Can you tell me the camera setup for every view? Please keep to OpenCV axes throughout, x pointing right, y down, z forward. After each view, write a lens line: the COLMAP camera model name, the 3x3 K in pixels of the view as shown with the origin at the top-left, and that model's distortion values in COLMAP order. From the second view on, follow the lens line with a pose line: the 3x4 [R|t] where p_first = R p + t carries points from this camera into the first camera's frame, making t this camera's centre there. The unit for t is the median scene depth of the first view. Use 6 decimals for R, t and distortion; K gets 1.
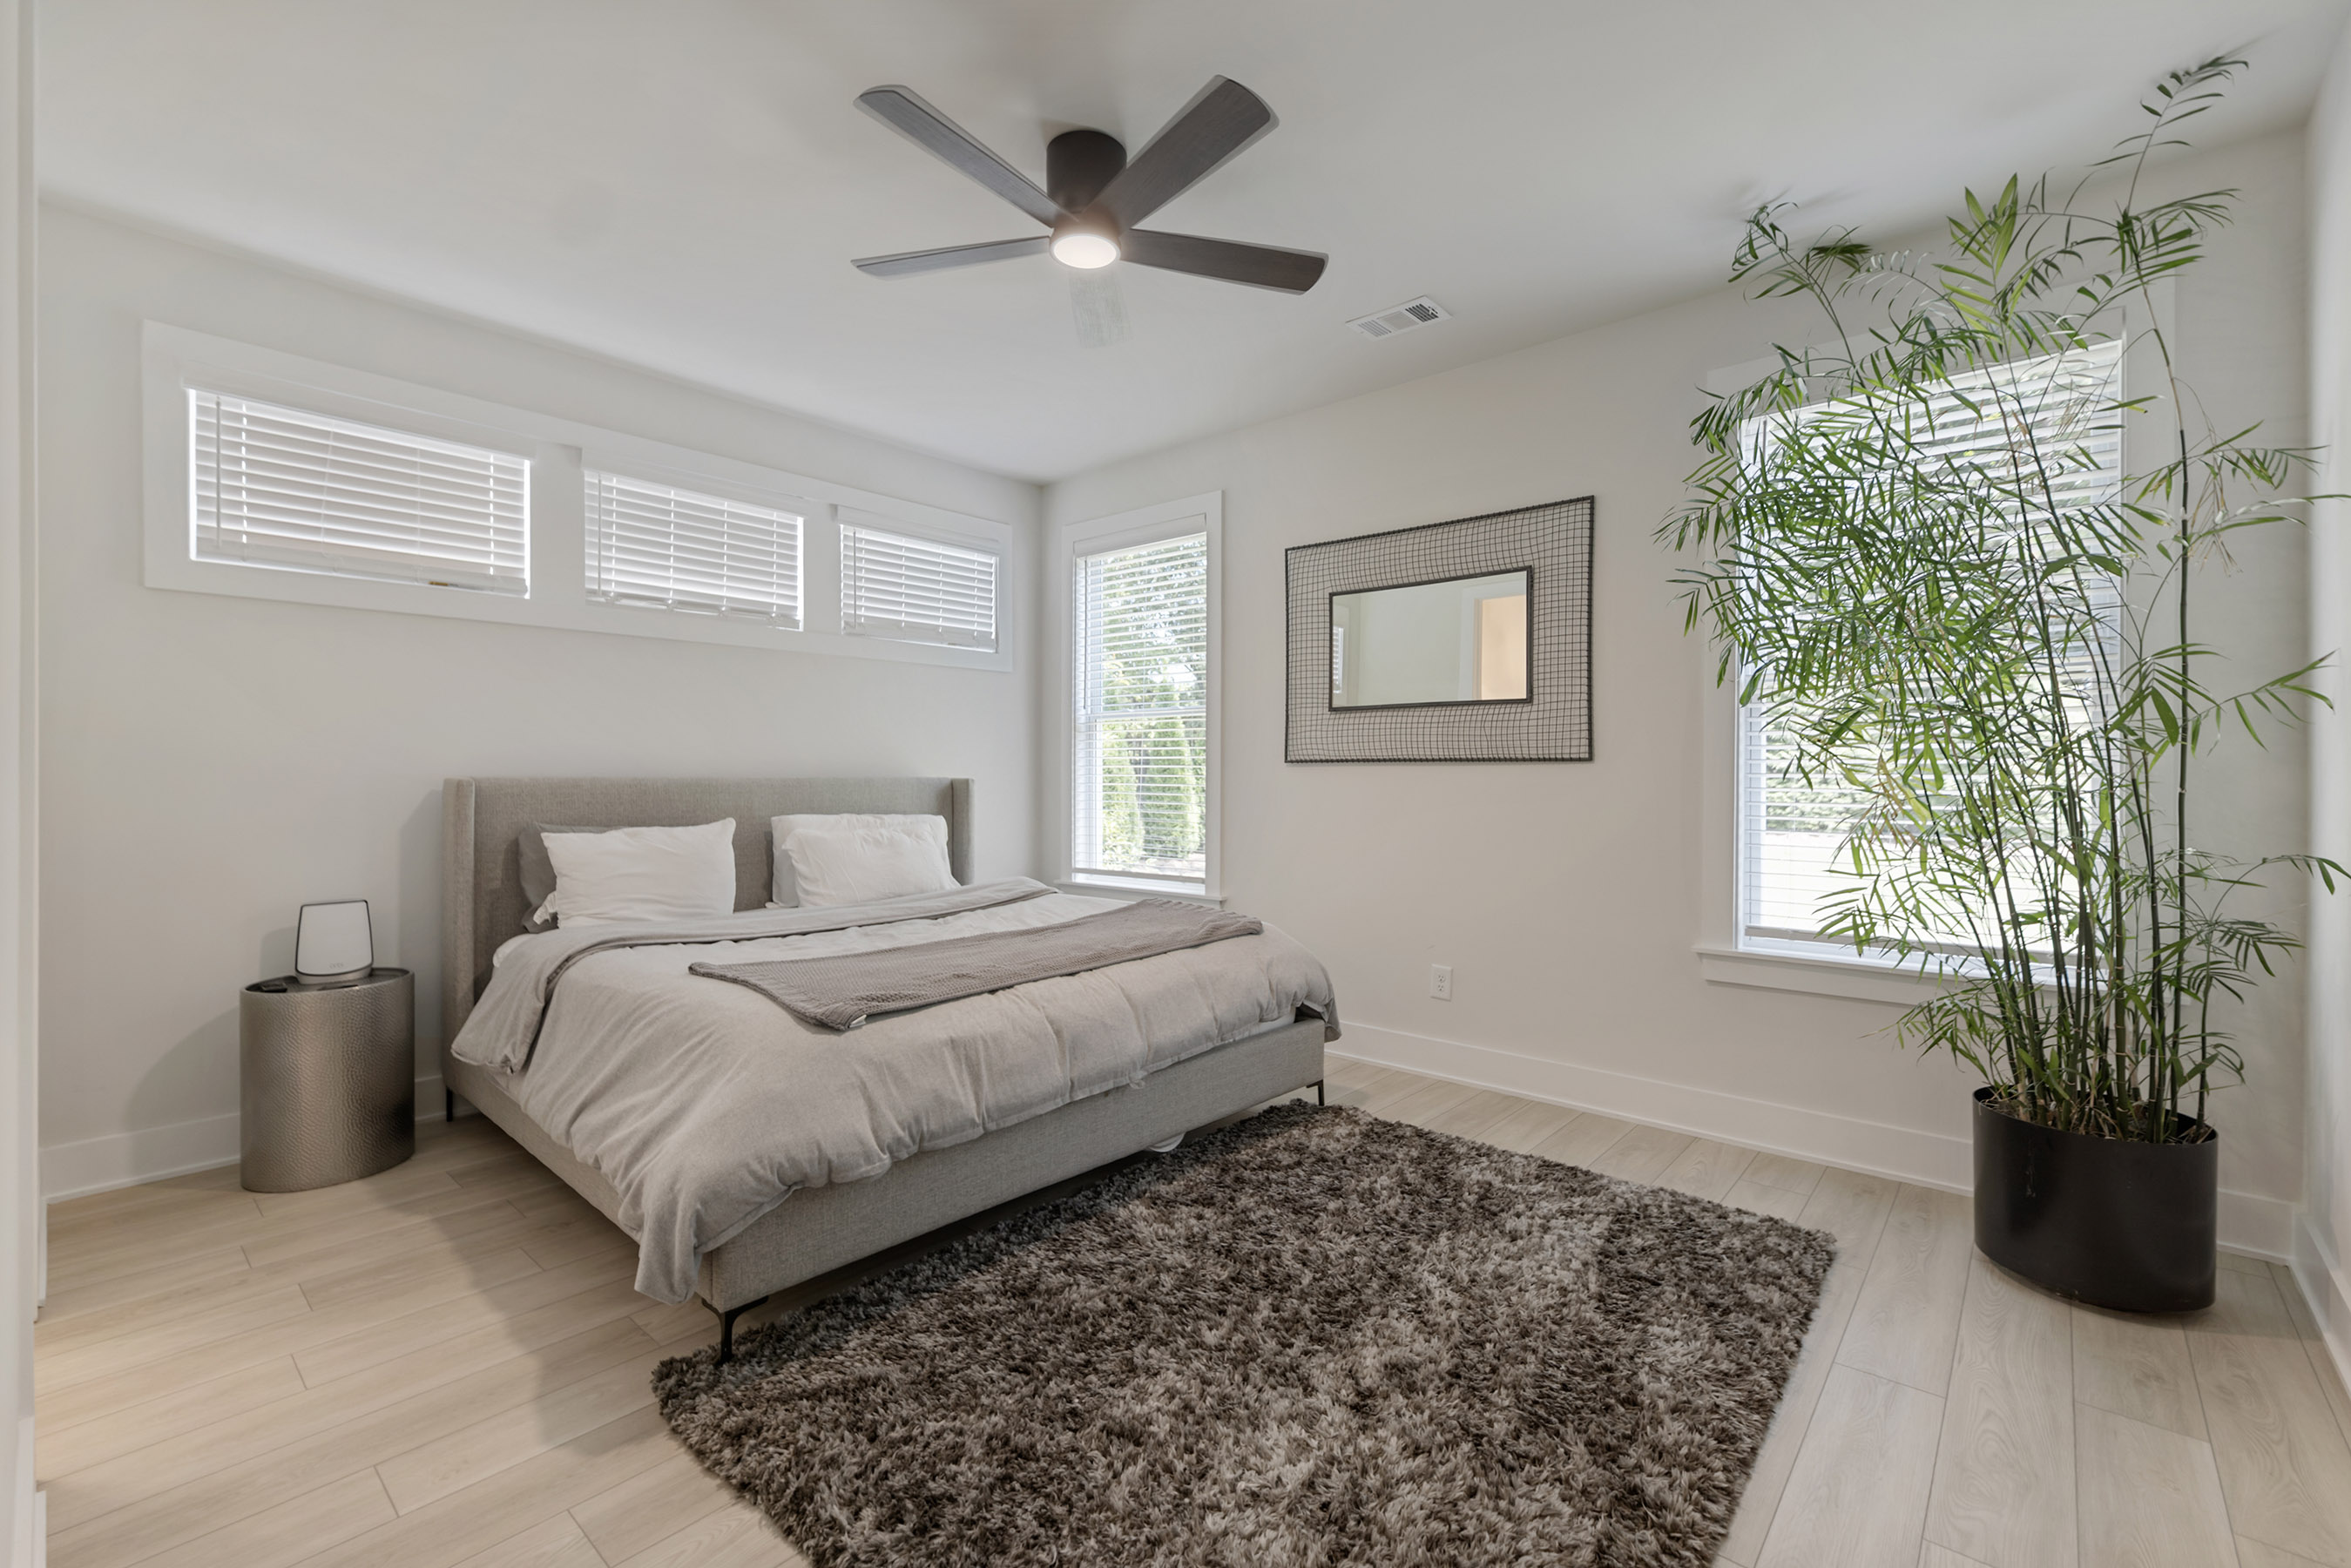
lens RADIAL K [[1012.0, 0, 1176.9], [0, 1012.0, 771.7], [0, 0, 1]] dist [0.003242, 0.000355]
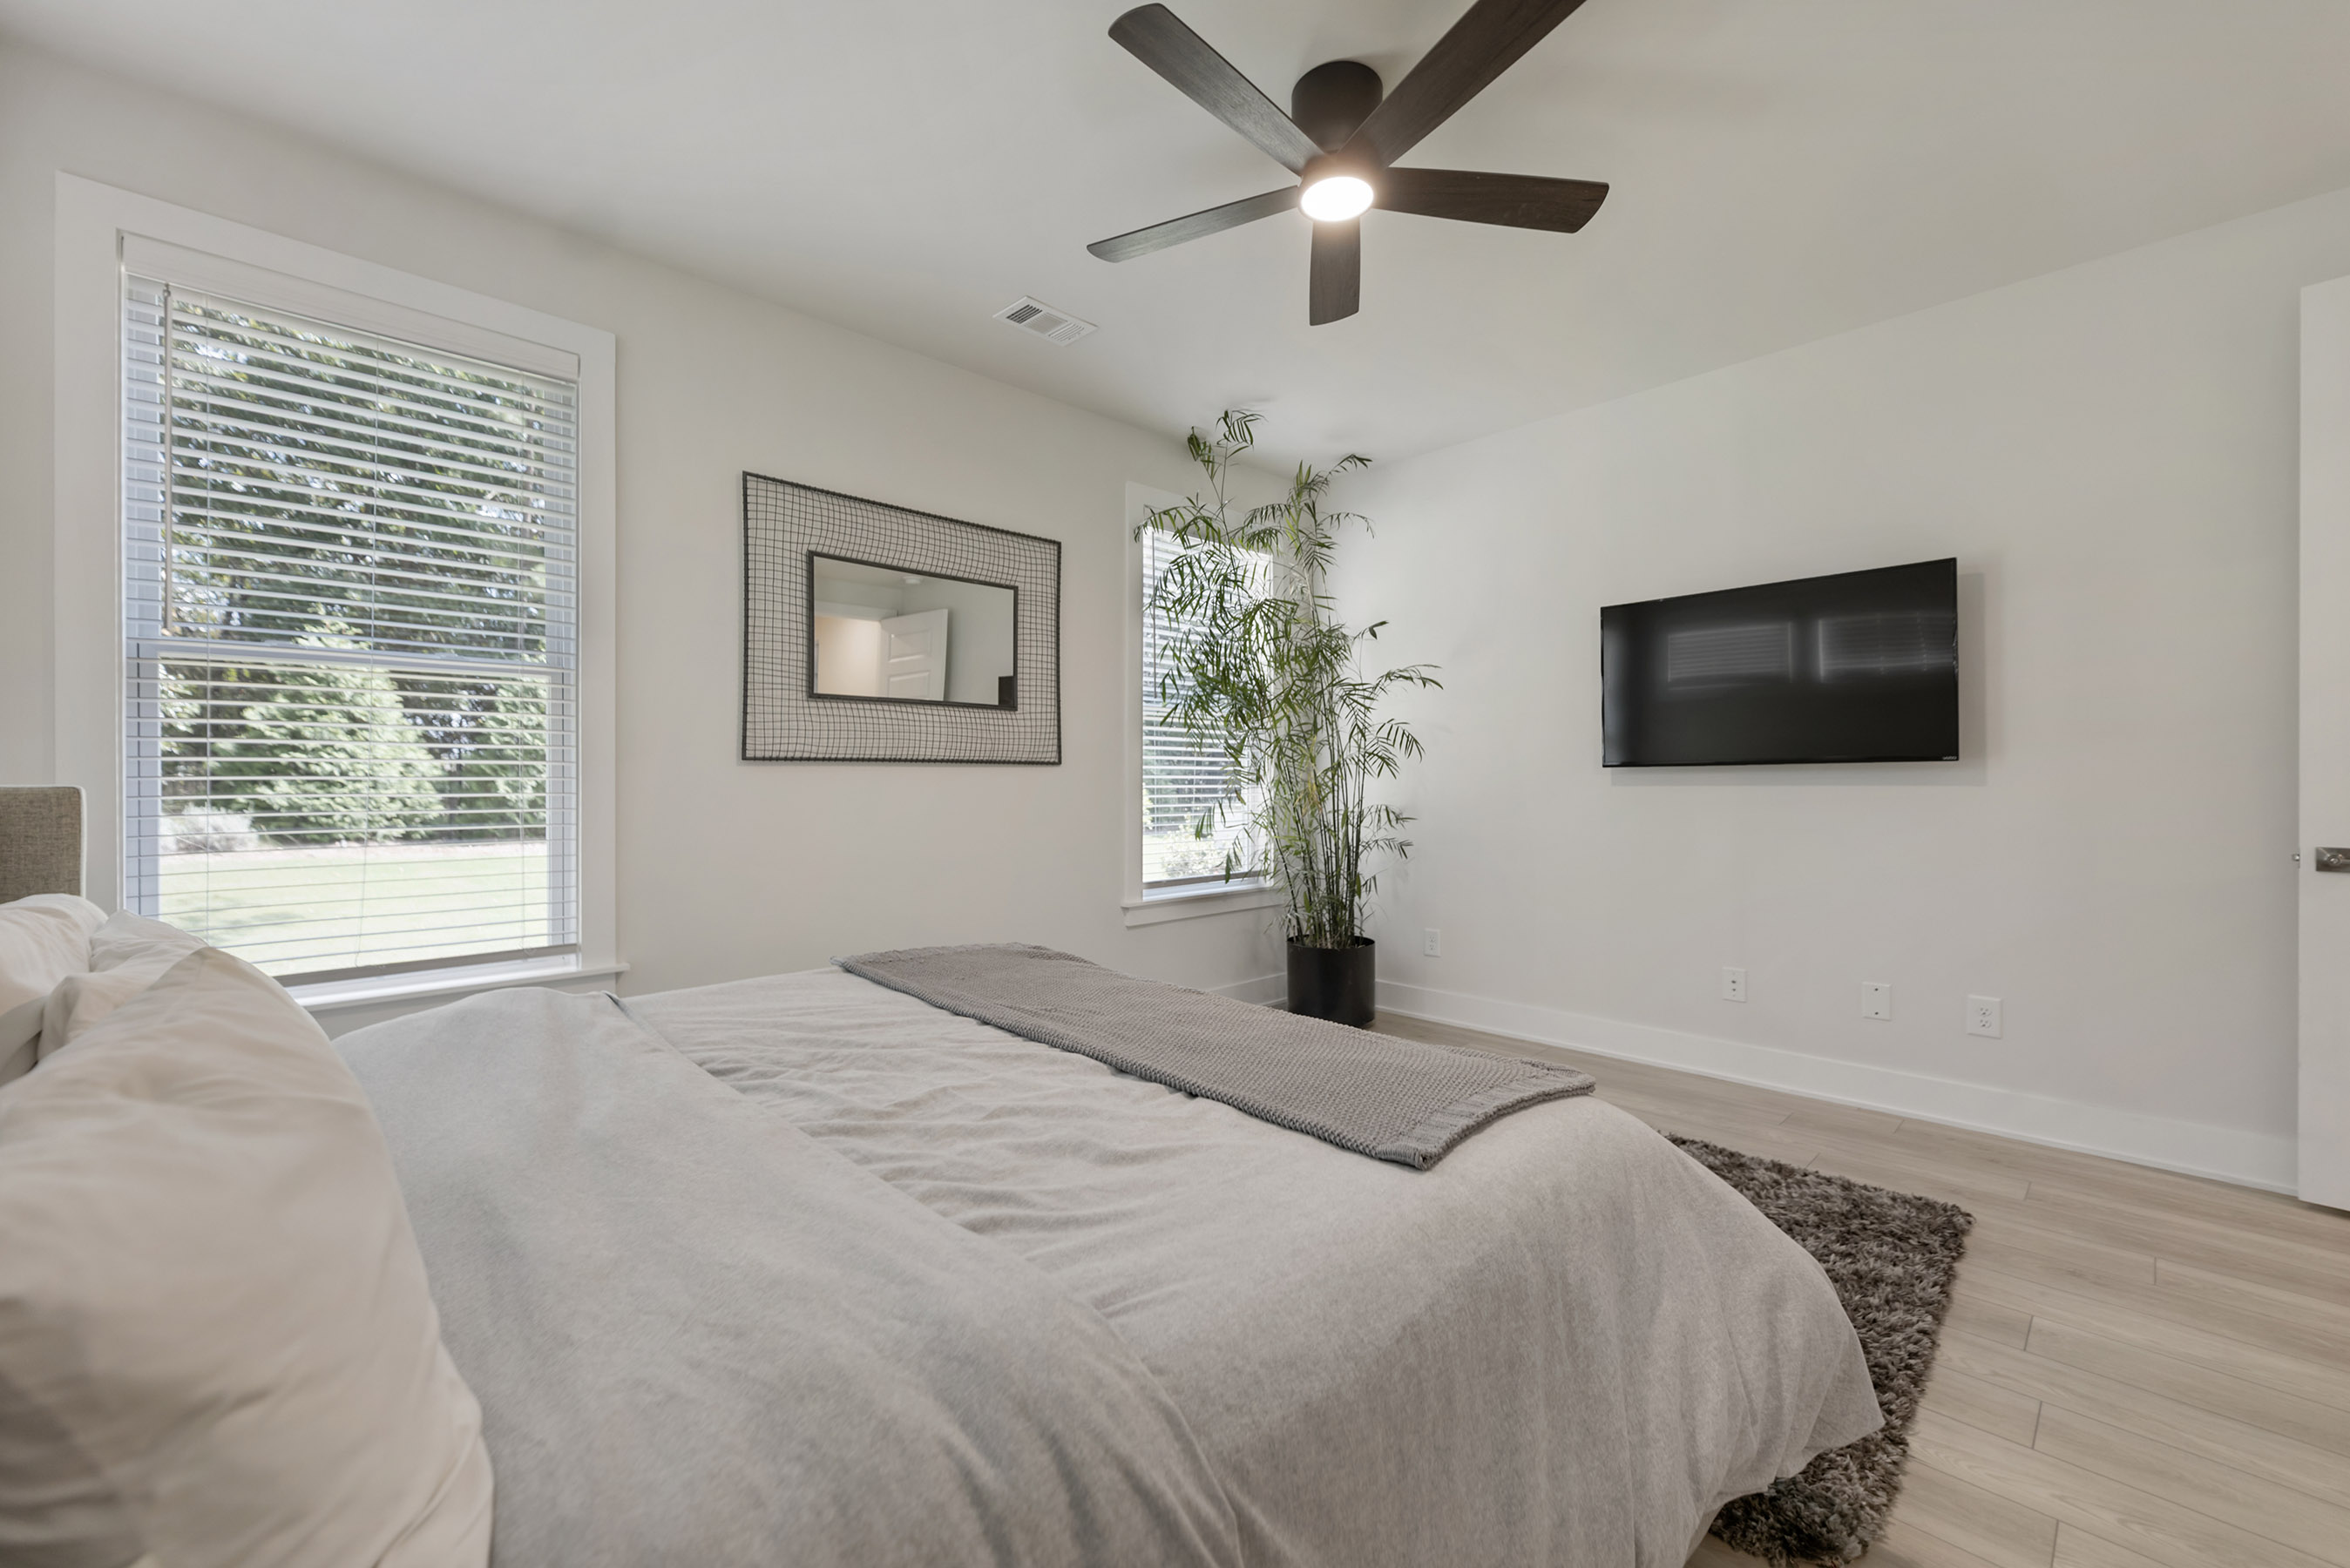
lens RADIAL K [[943.3, 0, 1175.8], [0, 943.3, 782.4], [0, 0, 1]] dist [0.003389, 0.000132]
pose [[0.087875, -0.005891, 0.996114, -0.913670], [0.000069, 0.999983, 0.005908, 0.005326], [-0.996131, -0.000450, 0.087874, 1.023829]]
